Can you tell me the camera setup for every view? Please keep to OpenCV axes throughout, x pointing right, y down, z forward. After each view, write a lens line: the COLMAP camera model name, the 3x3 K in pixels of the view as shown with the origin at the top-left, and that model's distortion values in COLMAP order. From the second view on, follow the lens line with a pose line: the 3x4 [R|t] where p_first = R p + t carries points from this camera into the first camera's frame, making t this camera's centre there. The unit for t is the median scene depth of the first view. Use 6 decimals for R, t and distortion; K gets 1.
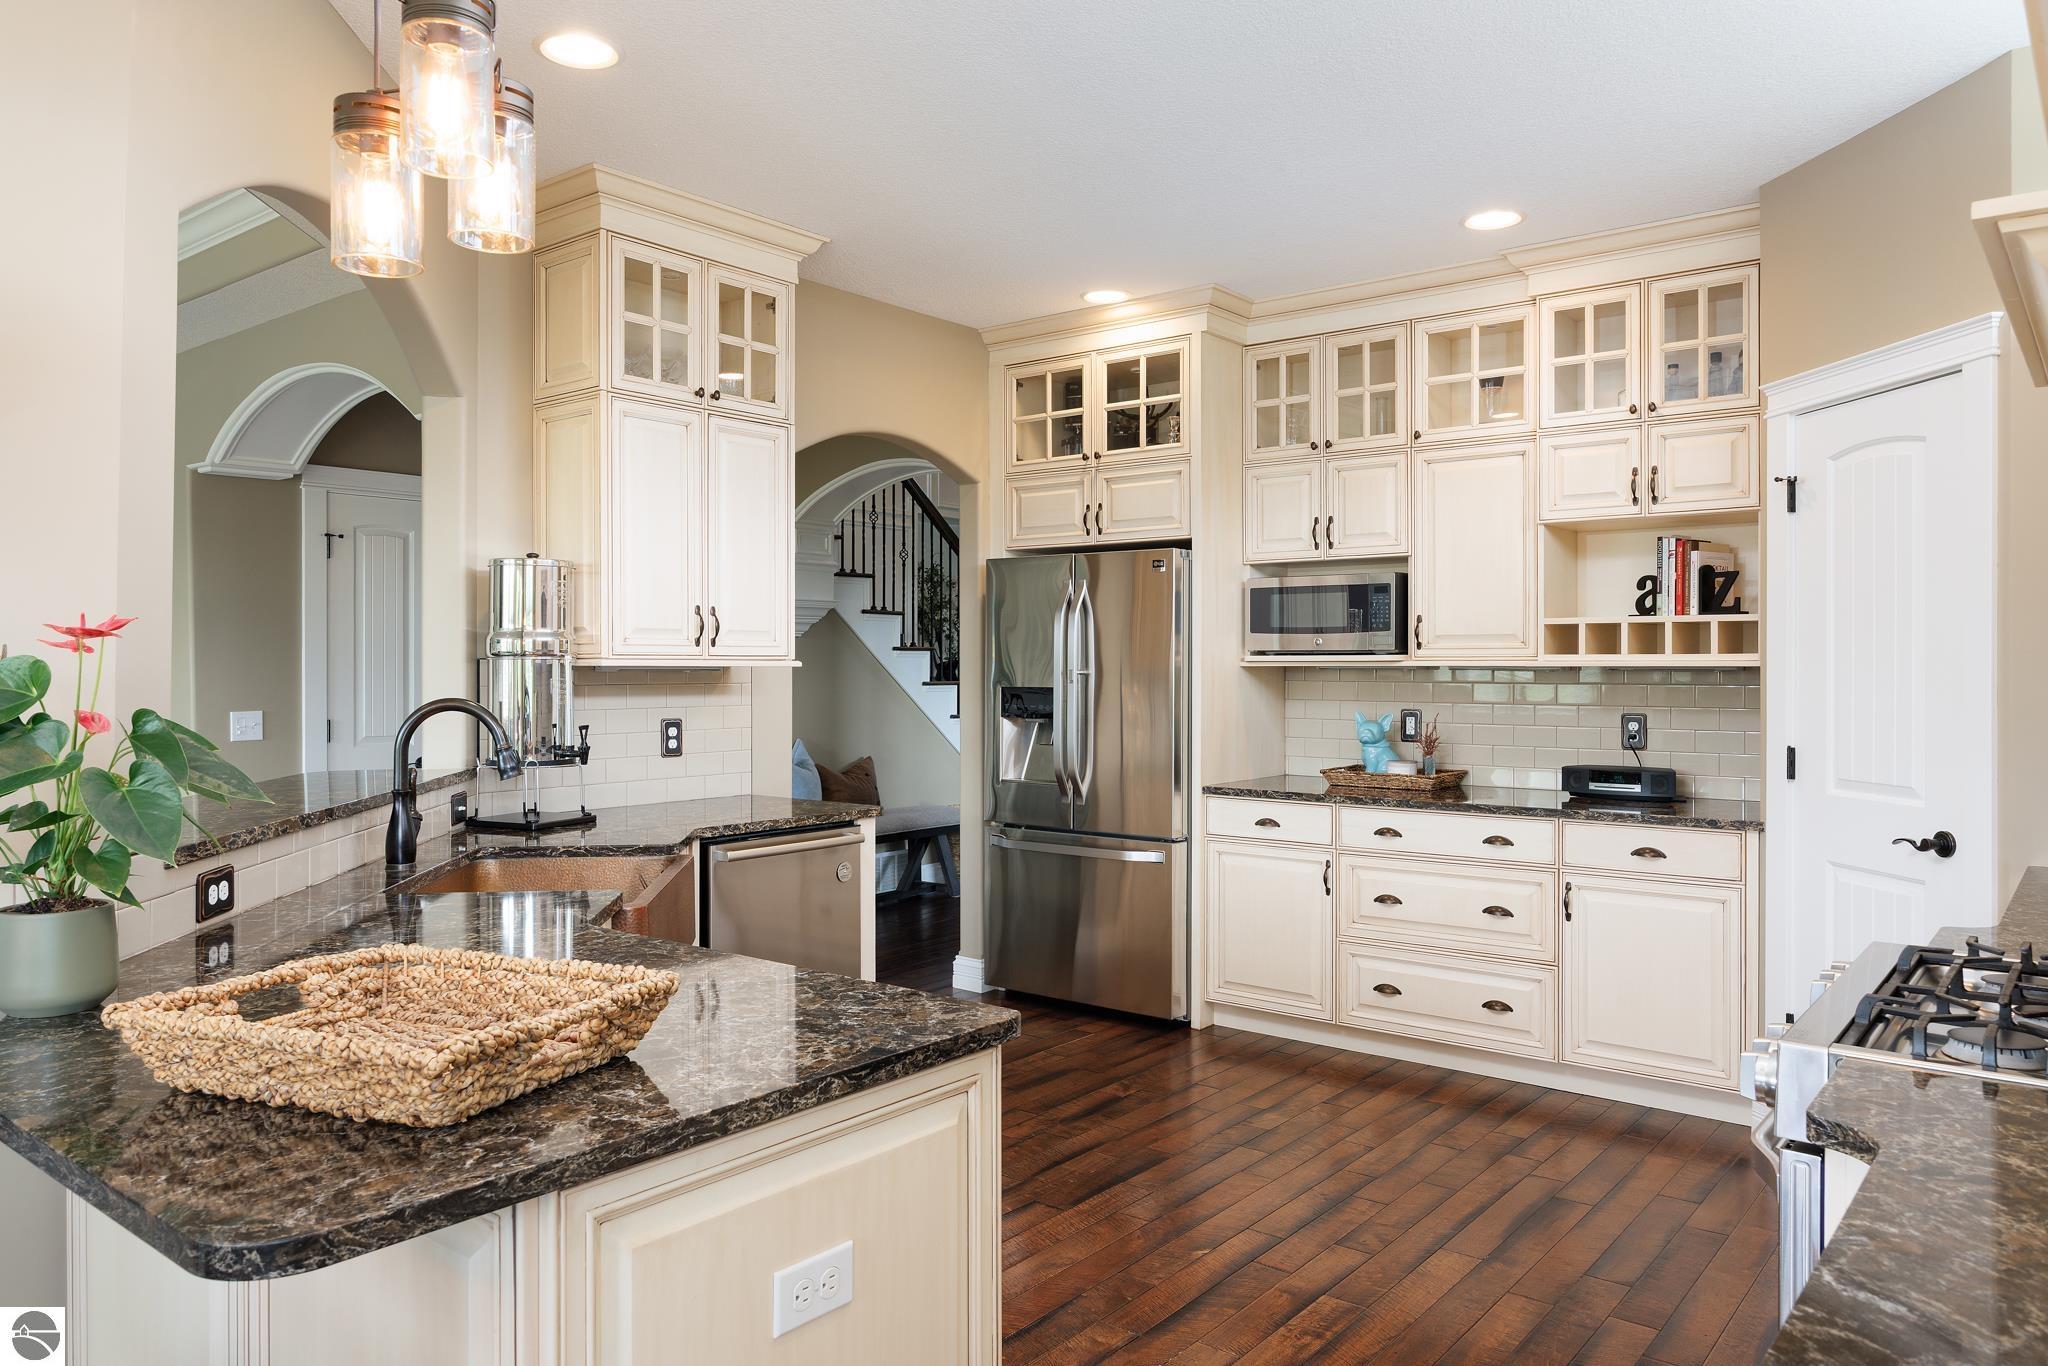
lens RADIAL K [[1392.2, 0, 1025.4], [0, 1392.2, 665.6], [0, 0, 1]] dist [-0.002239, -0.002763]
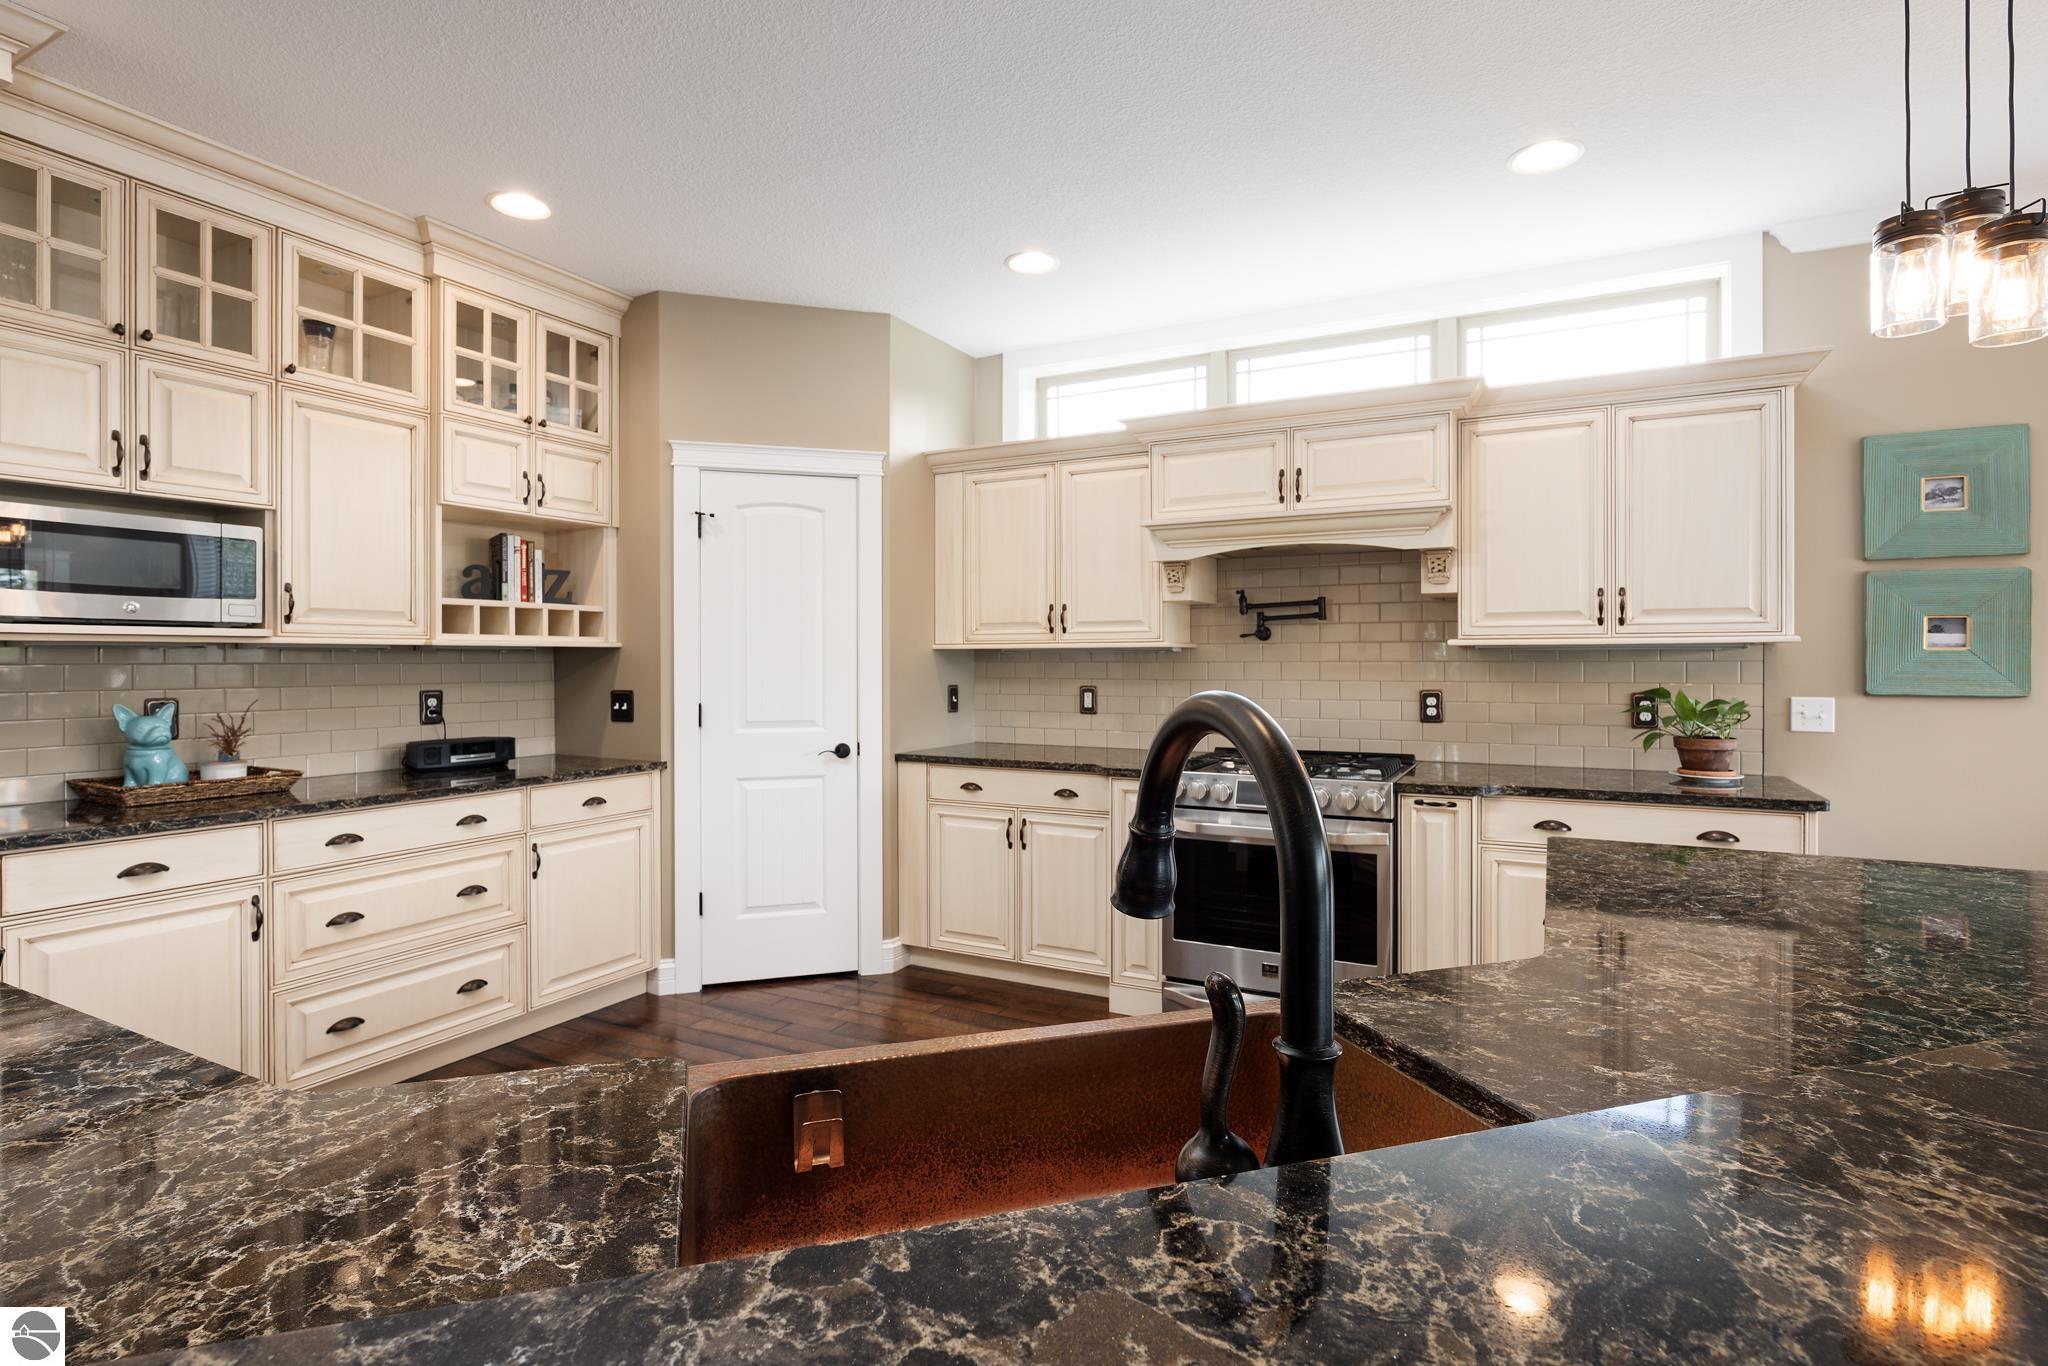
lens RADIAL K [[979.2, 0, 1030.5], [0, 979.2, 661.7], [0, 0, 1]] dist [-0.003594, -0.001374]
pose [[-0.192051, -0.003500, 0.981379, -0.393677], [0.001639, 0.999991, 0.003888, 0.010014], [-0.981384, 0.002355, -0.192043, 0.691227]]
